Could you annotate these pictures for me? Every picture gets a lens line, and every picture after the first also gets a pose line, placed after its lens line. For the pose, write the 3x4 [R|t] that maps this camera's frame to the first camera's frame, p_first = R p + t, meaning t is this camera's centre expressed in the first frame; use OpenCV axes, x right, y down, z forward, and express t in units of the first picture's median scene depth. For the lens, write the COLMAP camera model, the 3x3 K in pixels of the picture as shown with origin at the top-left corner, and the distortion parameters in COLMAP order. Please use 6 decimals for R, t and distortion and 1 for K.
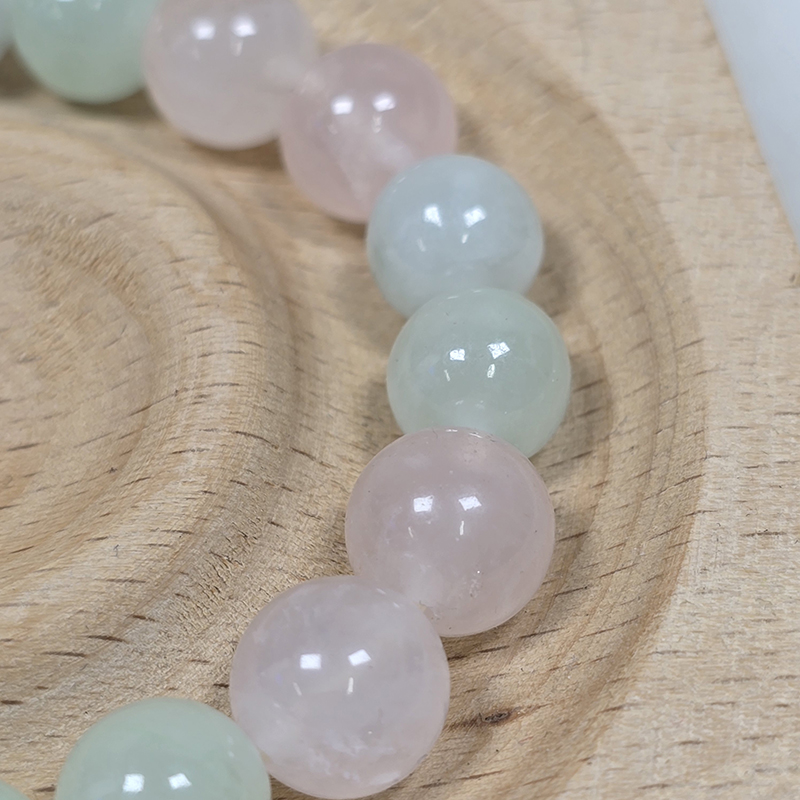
lens RADIAL K [[2198.1, 0, 411.5], [0, 2198.1, 399.1], [0, 0, 1]] dist [0.140904, -0.824201]
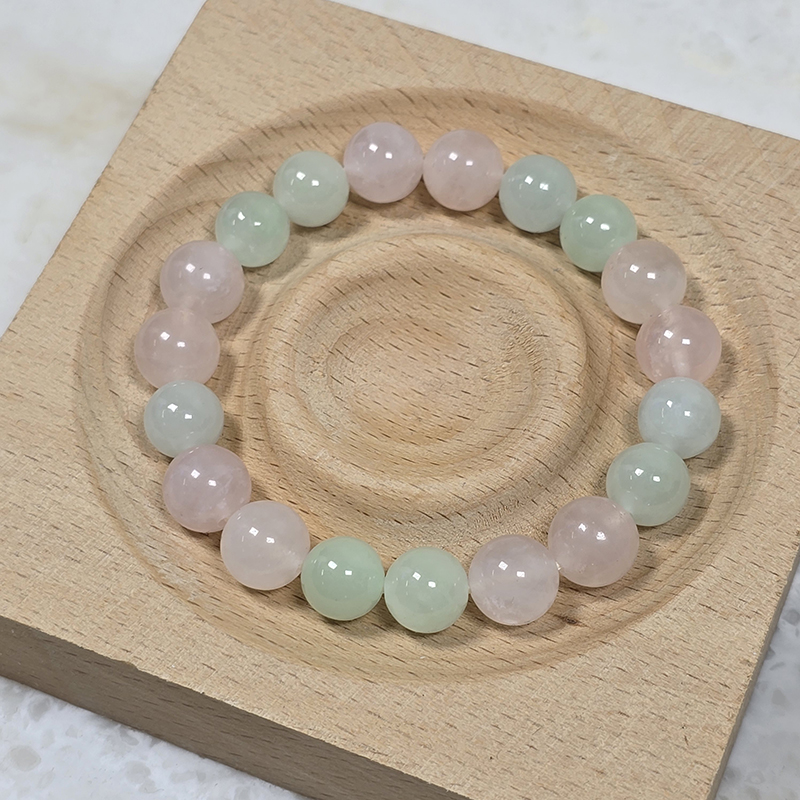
lens RADIAL K [[2151.6, 0, 414.0], [0, 2151.6, 384.1], [0, 0, 1]] dist [0.238329, -1.368488]
pose [[0.845125, 0.444646, -0.296738, 0.430870], [-0.398698, 0.894062, 0.204191, -0.448235], [0.356095, -0.054258, 0.932873, -1.108010]]
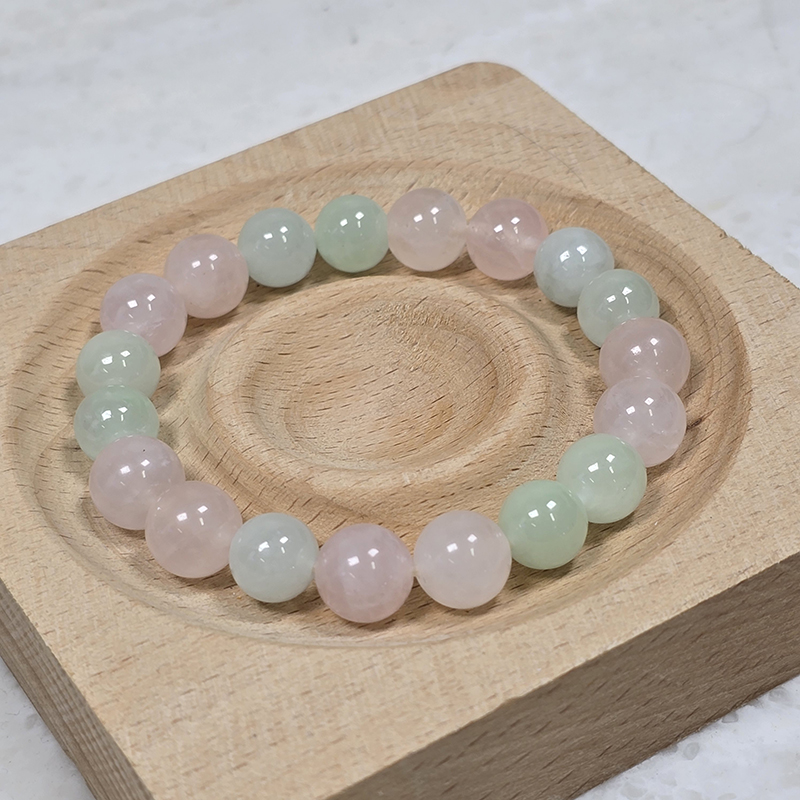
lens RADIAL K [[2151.6, 0, 414.0], [0, 2151.6, 384.1], [0, 0, 1]] dist [0.238329, -1.368488]
pose [[0.921248, -0.284998, 0.264724, -0.768489], [0.327580, 0.935427, -0.132922, 0.287013], [-0.209748, 0.209173, 0.955119, -1.055694]]
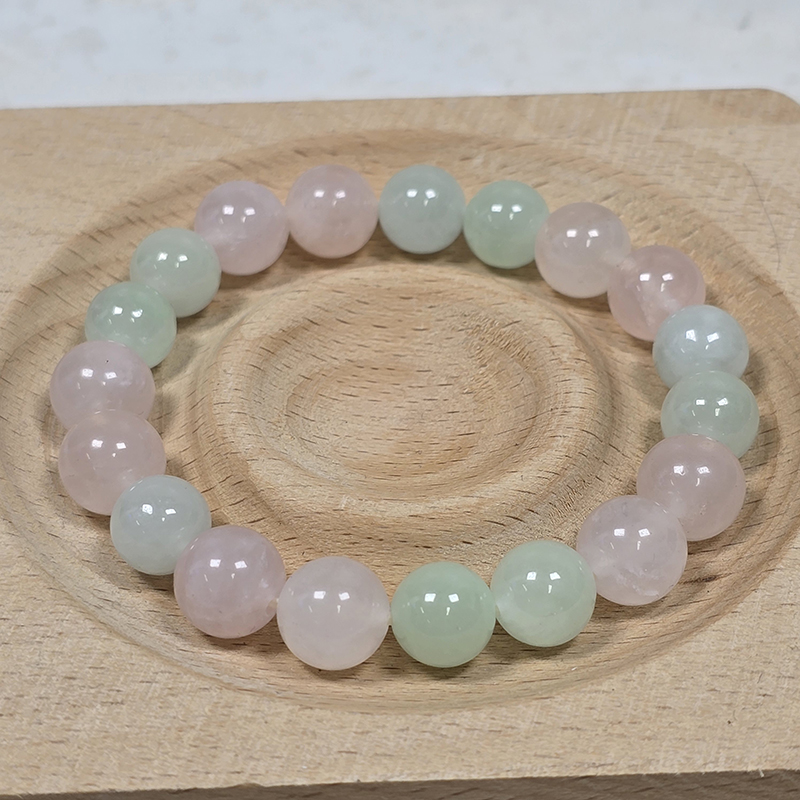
lens RADIAL K [[2151.6, 0, 414.0], [0, 2151.6, 384.1], [0, 0, 1]] dist [0.238329, -1.368488]
pose [[0.992674, 0.086684, -0.084168, -0.068281], [-0.096868, 0.987340, -0.125600, 0.219944], [0.072215, 0.132834, 0.988504, -0.866092]]
